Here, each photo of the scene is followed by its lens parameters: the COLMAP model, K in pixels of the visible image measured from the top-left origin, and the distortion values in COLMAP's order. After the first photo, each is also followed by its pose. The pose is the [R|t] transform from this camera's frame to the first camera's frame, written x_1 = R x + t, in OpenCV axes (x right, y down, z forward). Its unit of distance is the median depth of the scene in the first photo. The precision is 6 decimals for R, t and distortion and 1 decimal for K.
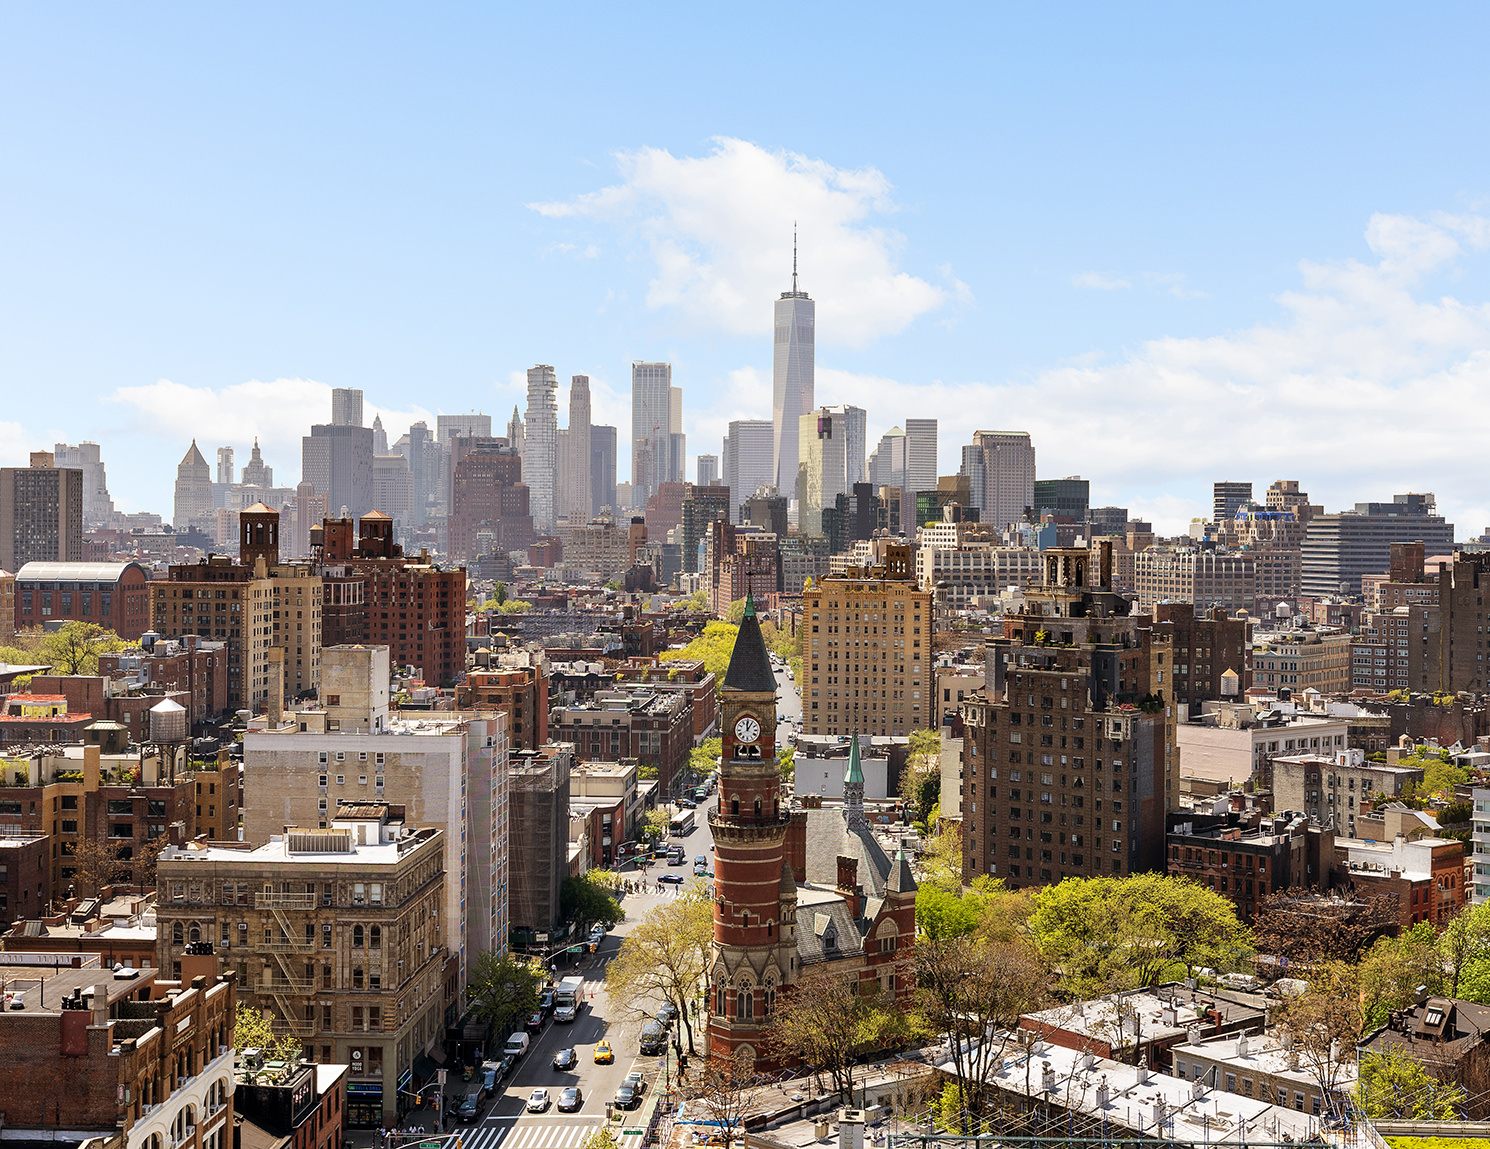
lens RADIAL K [[1678.5, 0, 744.7], [0, 1678.5, 574.4], [0, 0, 1]] dist [0.002888, 0.000000]
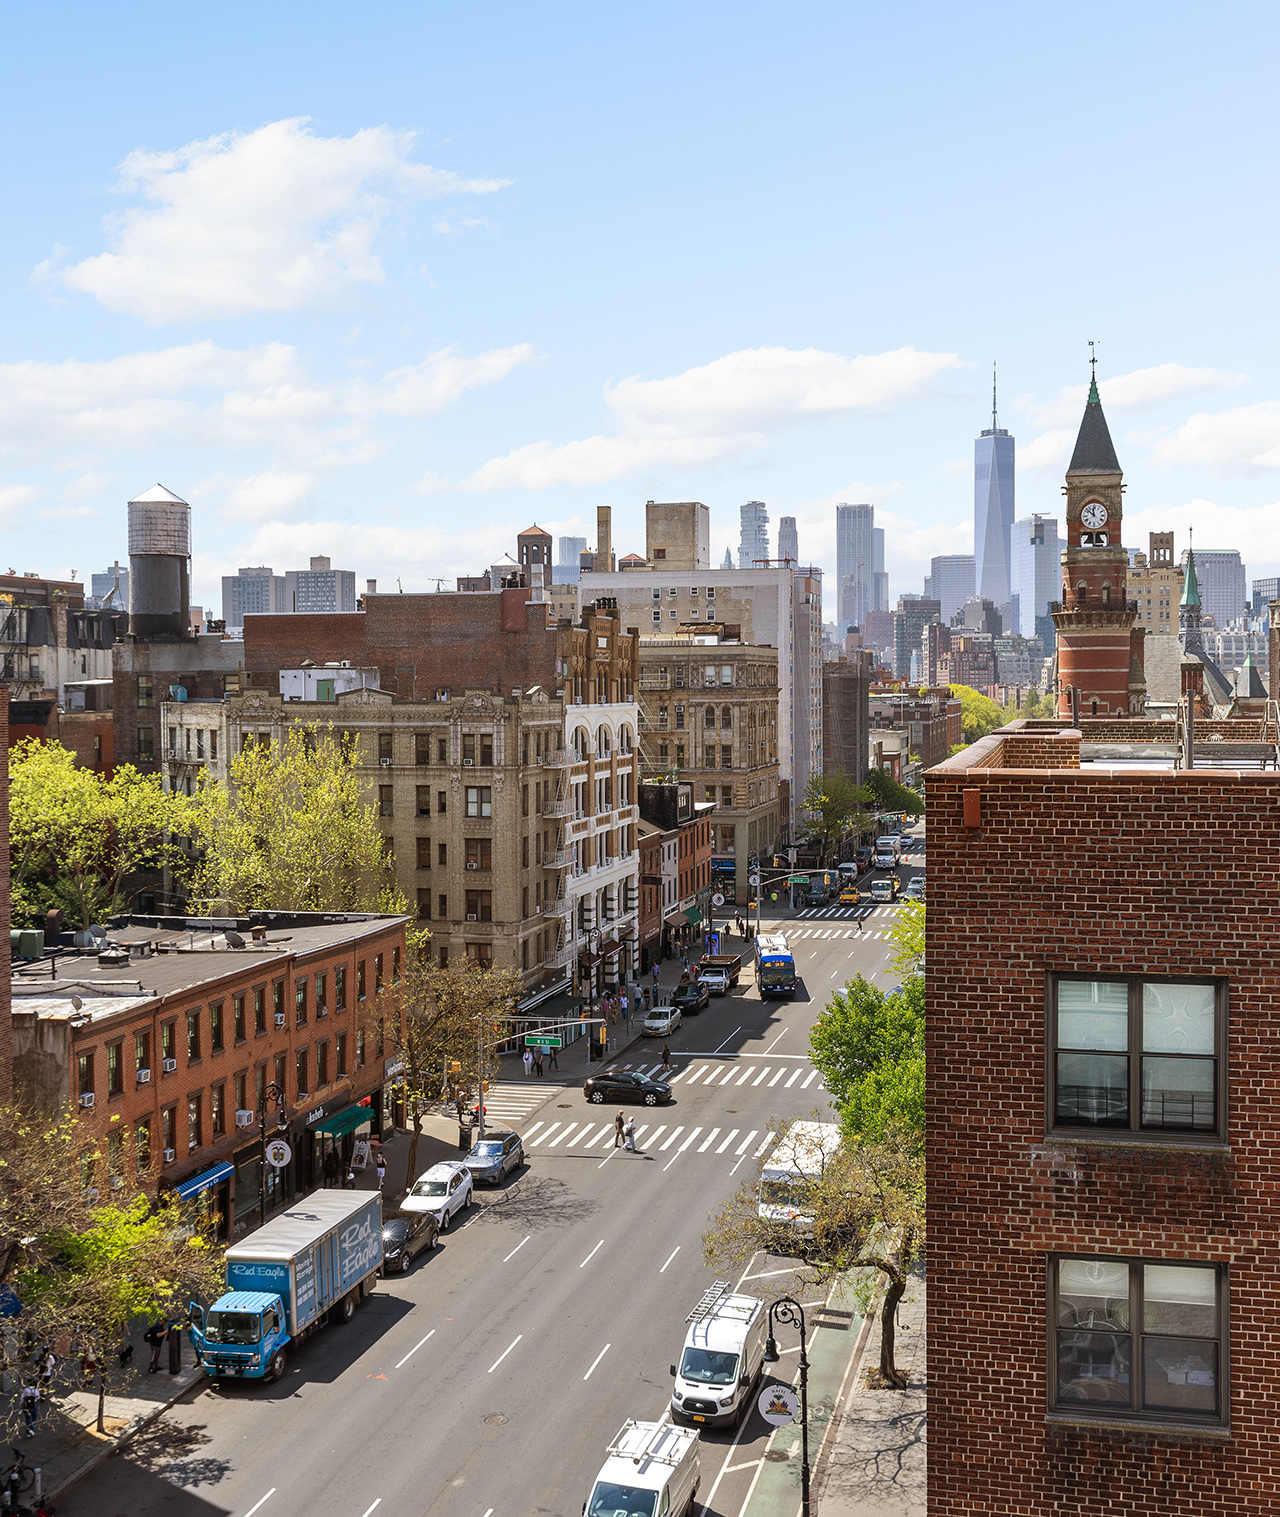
lens RADIAL K [[1585.1, 0, 640.7], [0, 1585.1, 758.3], [0, 0, 1]] dist [-0.005121, 0.000000]
pose [[0.983670, -0.011283, -0.179628, -0.089208], [0.012067, 0.999922, 0.003273, 0.215755], [0.179577, -0.005387, 0.983729, 0.035338]]
